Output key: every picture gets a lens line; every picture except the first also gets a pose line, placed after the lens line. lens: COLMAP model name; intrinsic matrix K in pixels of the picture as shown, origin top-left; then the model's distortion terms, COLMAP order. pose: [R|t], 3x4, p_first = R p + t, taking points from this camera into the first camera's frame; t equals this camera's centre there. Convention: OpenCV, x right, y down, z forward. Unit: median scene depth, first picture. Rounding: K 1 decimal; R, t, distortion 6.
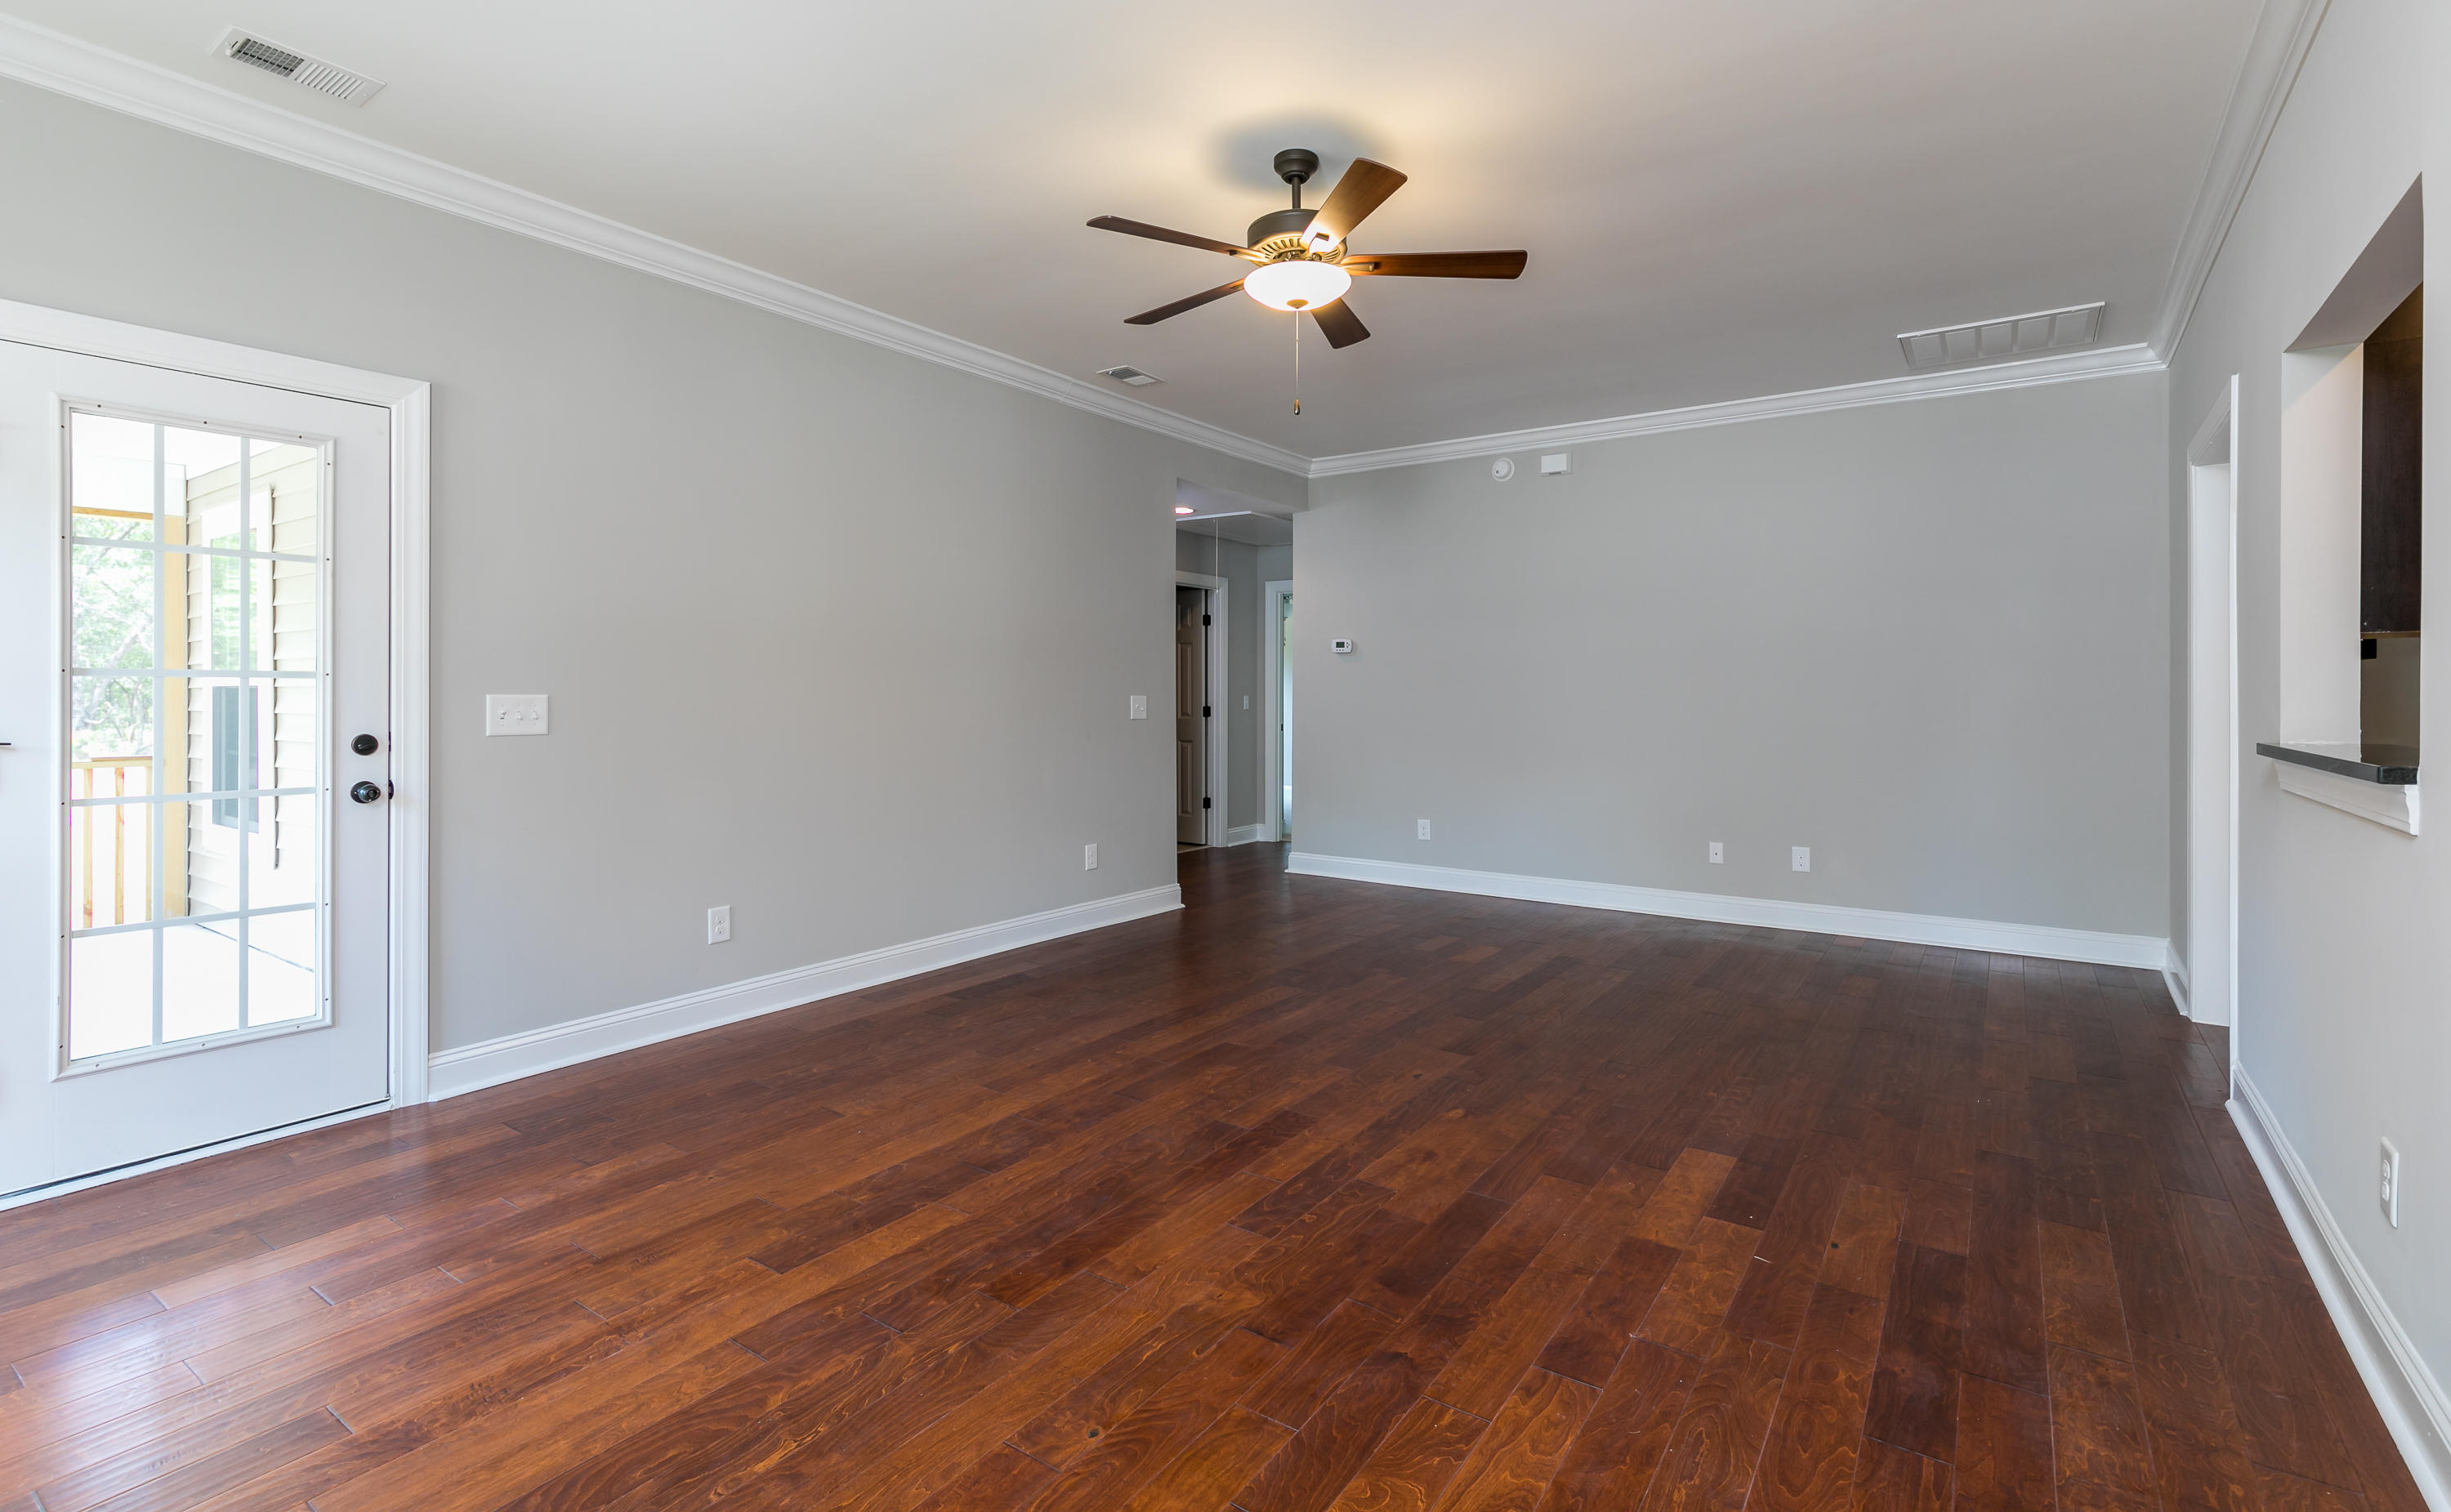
lens RADIAL K [[1120.2, 0, 1219.4], [0, 1120.2, 686.6], [0, 0, 1]] dist [-0.001148, -0.000070]
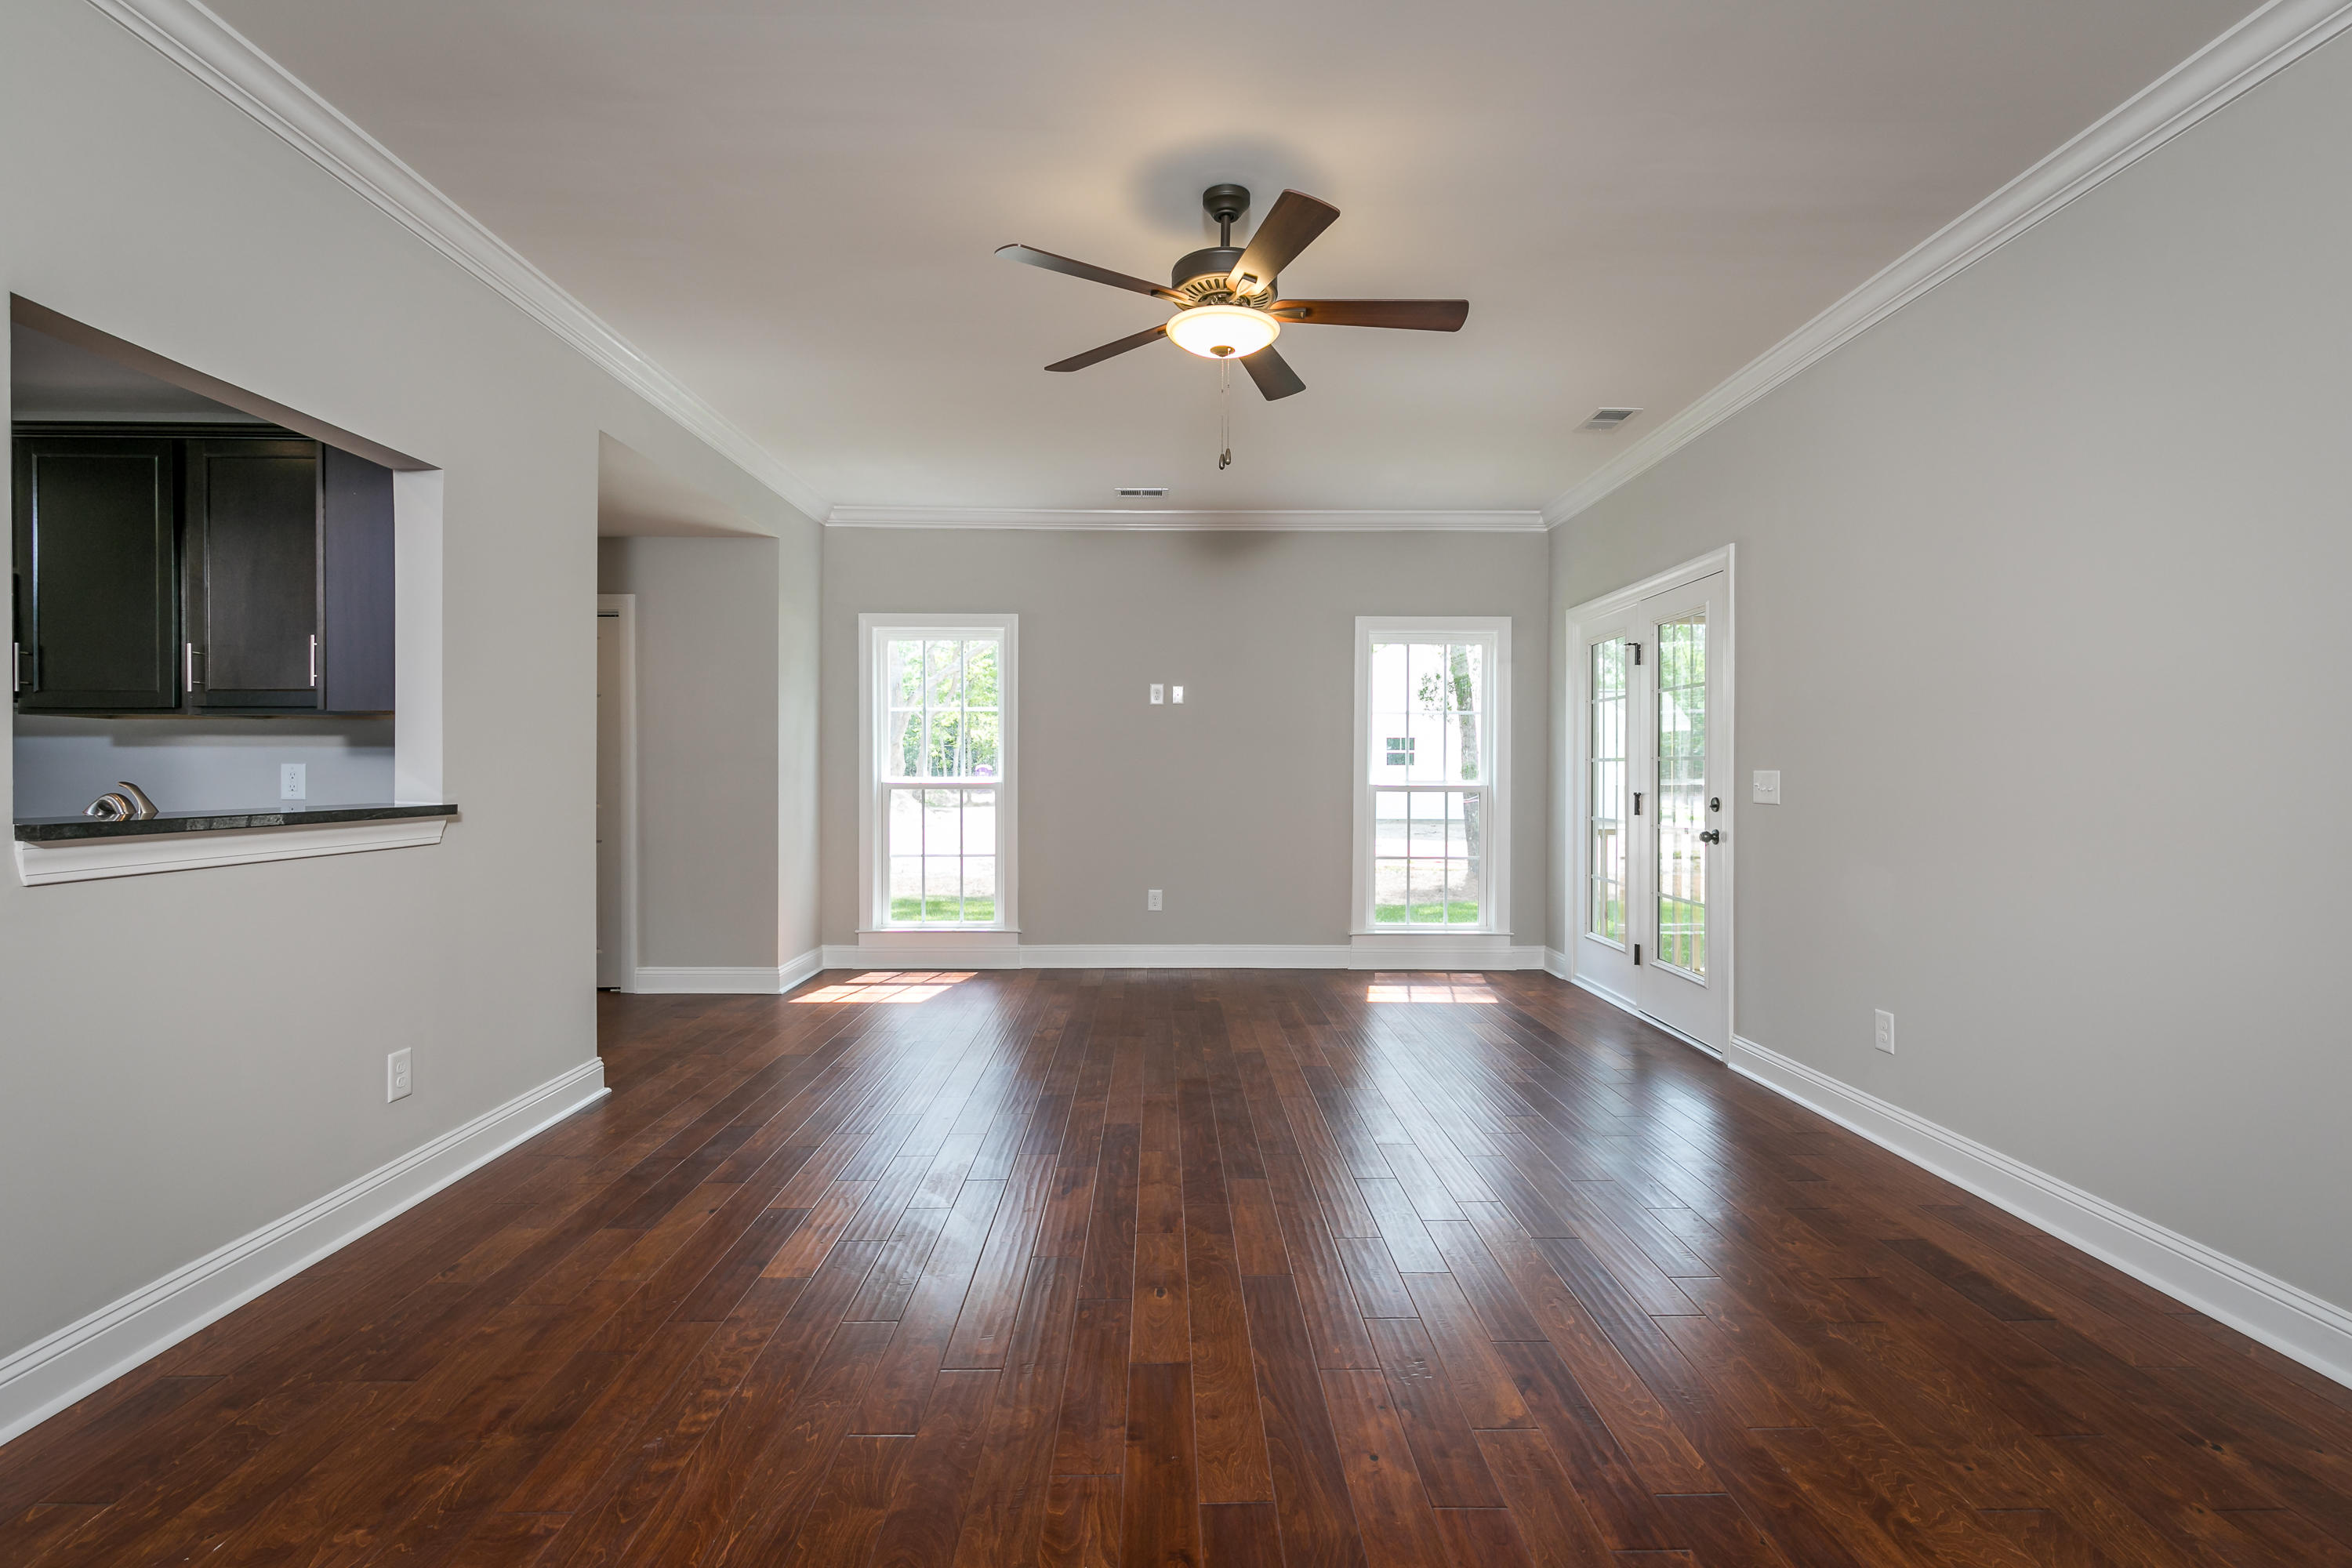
lens RADIAL K [[1083.6, 0, 1176.6], [0, 1083.6, 777.5], [0, 0, 1]] dist [0.002100, 0.000165]
pose [[-0.810192, -0.000513, -0.586165, 0.729265], [-0.003435, 0.999987, 0.003874, 0.014260], [0.586155, 0.005152, -0.810182, 1.975842]]
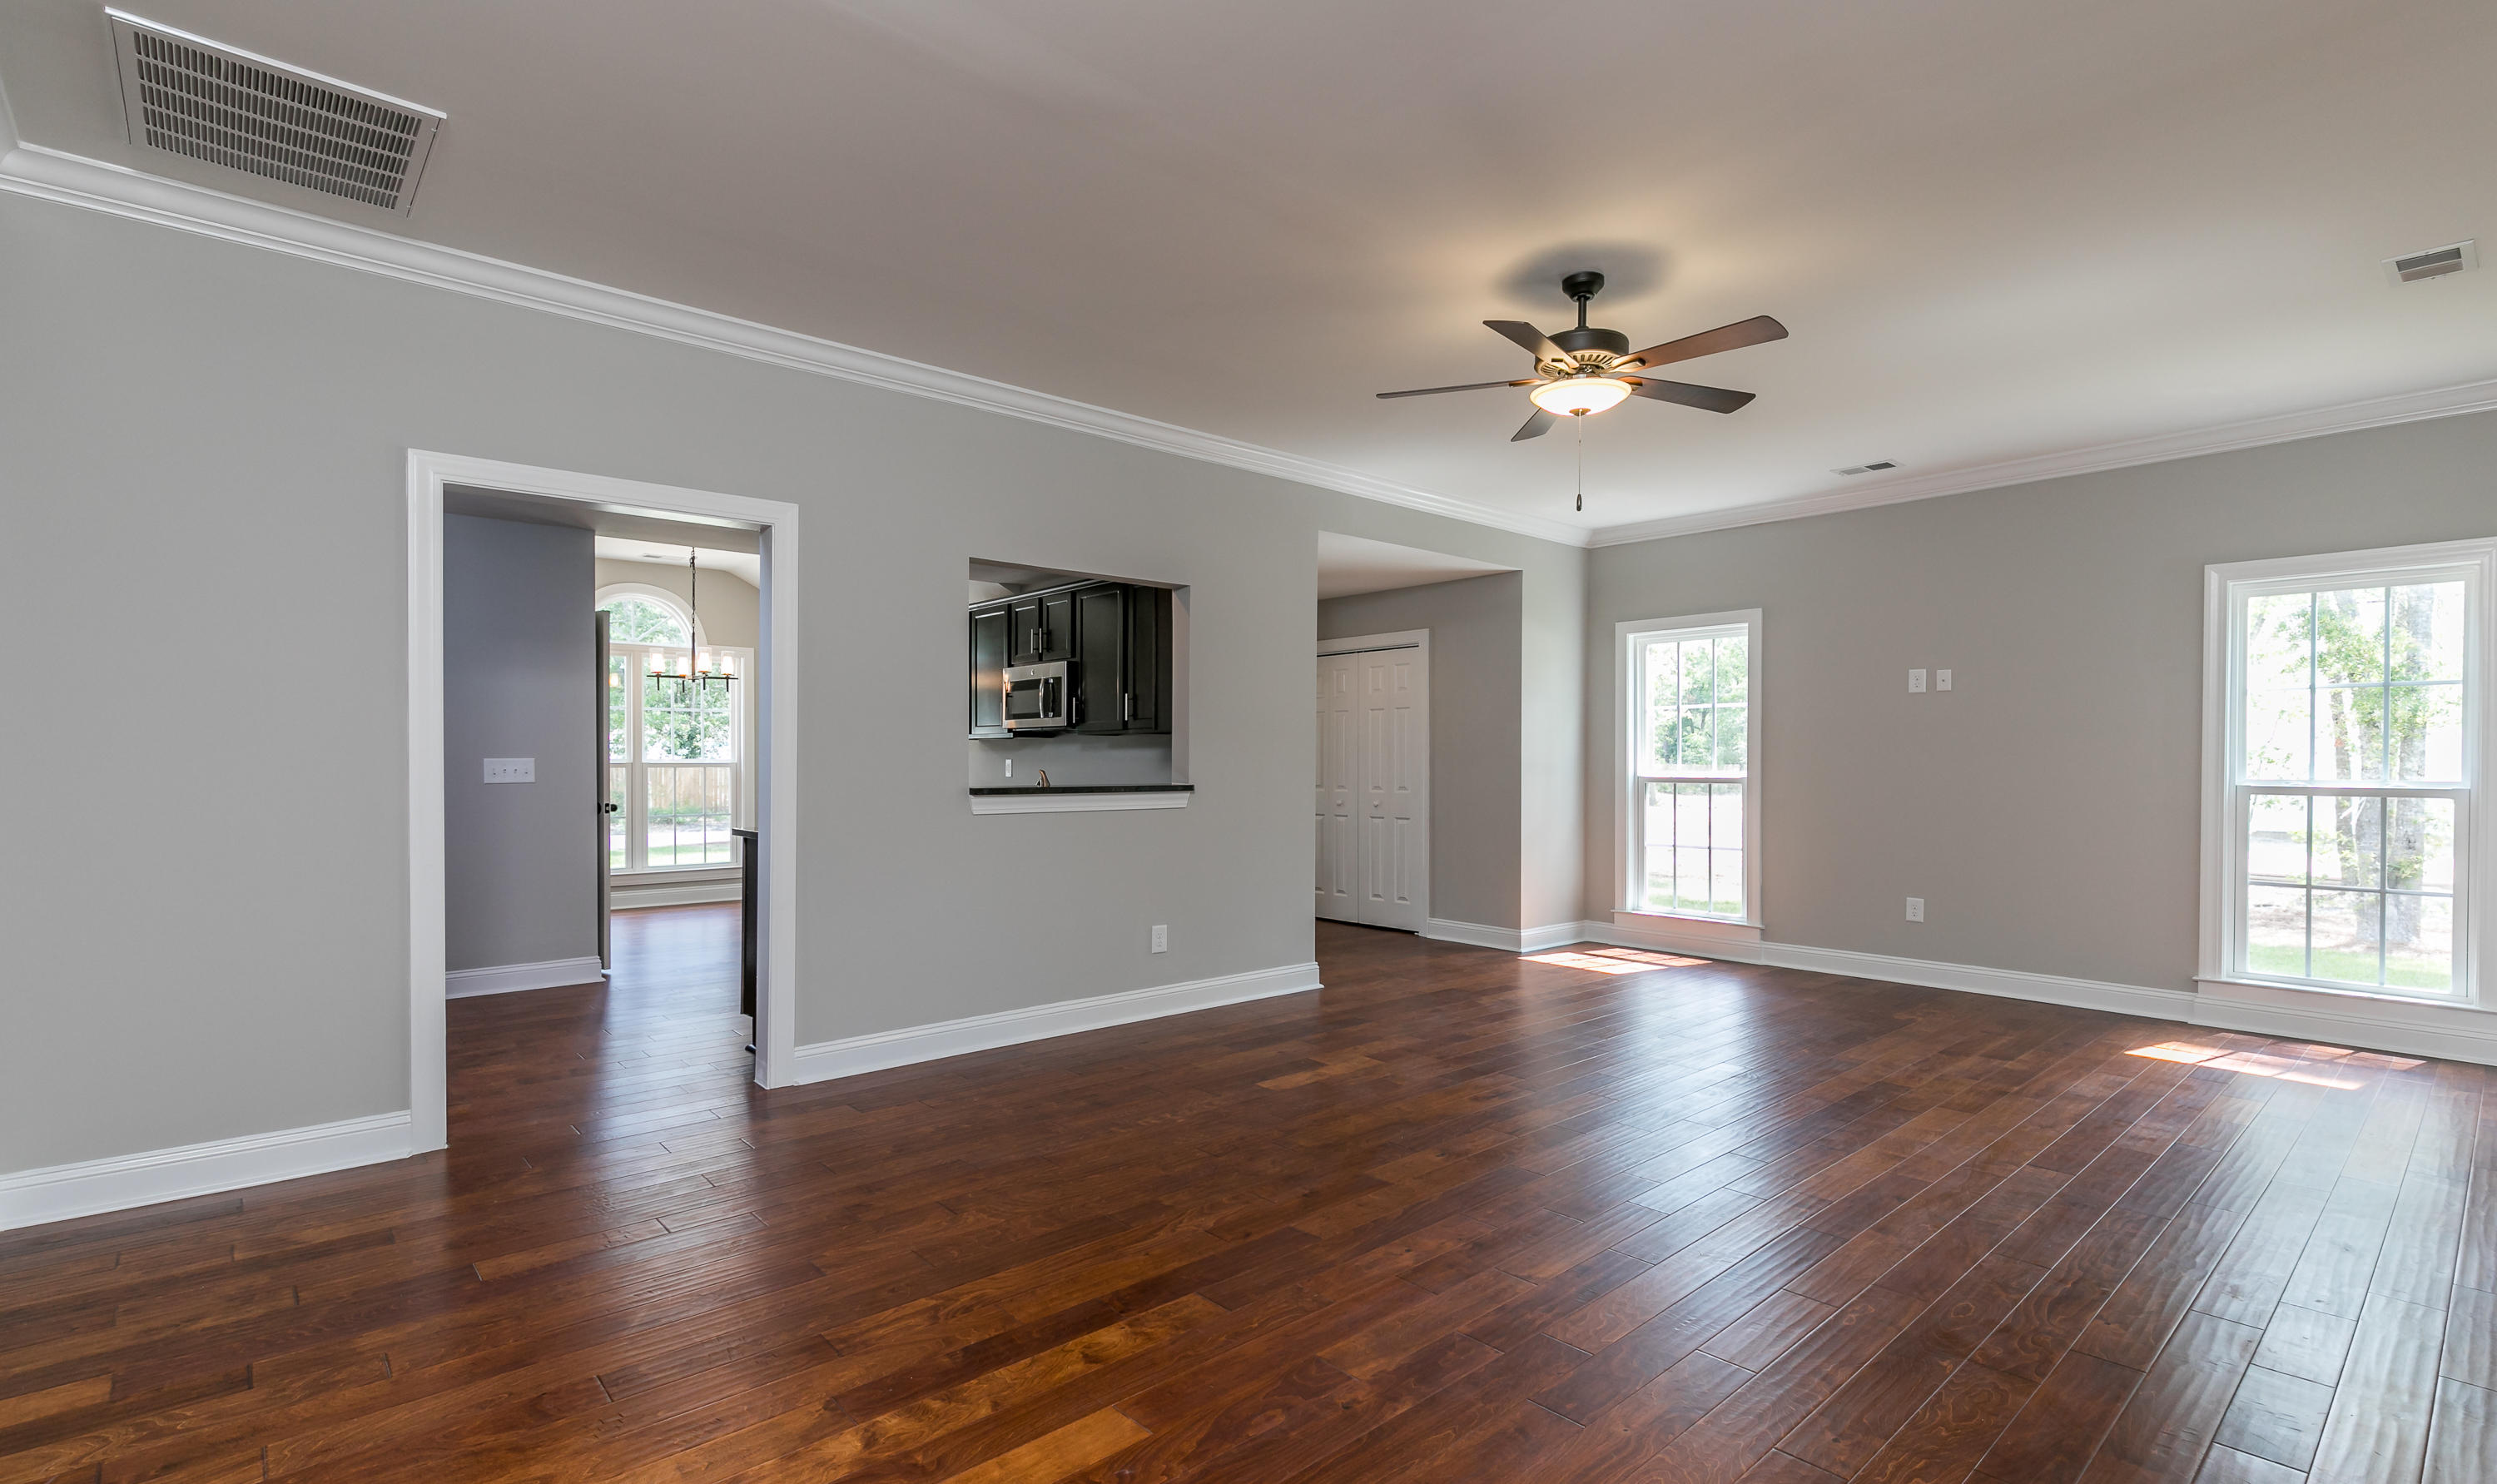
lens RADIAL K [[1140.0, 0, 1248.5], [0, 1140.0, 742.0], [0, 0, 1]] dist [0.000110, 0.000102]
pose [[-0.973241, -0.003132, 0.229764, 0.144246], [-0.007736, 0.999787, -0.019143, 0.015058], [-0.229655, -0.020408, -0.973058, 2.512926]]
